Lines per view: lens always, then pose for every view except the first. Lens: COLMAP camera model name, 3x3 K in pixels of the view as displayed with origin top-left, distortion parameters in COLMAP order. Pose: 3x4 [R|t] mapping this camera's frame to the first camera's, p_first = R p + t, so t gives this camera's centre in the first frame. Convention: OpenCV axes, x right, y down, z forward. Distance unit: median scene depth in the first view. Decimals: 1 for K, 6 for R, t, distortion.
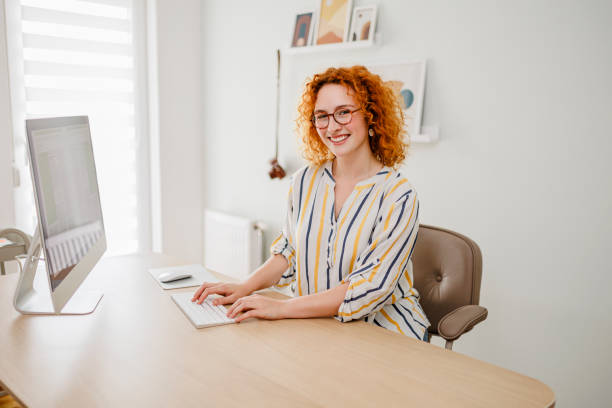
lens RADIAL K [[616.6, 0, 306.0], [0, 616.6, 204.0], [0, 0, 1]] dist [-0.055312, 0.011452]
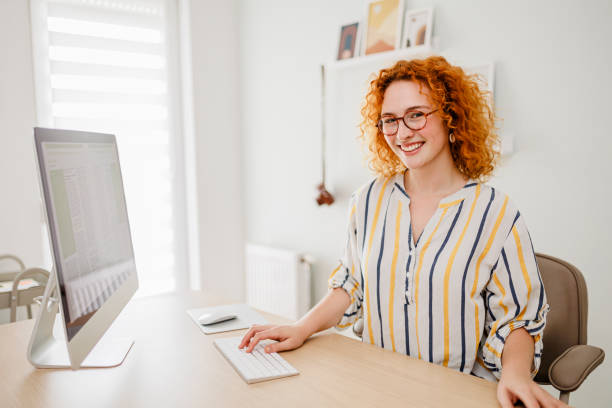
lens RADIAL K [[616.6, 0, 306.0], [0, 616.6, 204.0], [0, 0, 1]] dist [-0.055312, 0.011452]
pose [[0.998039, -0.031003, -0.054385, -0.044970], [0.027847, 0.997937, -0.057851, 0.015006], [0.056066, 0.056223, 0.996843, 0.169661]]
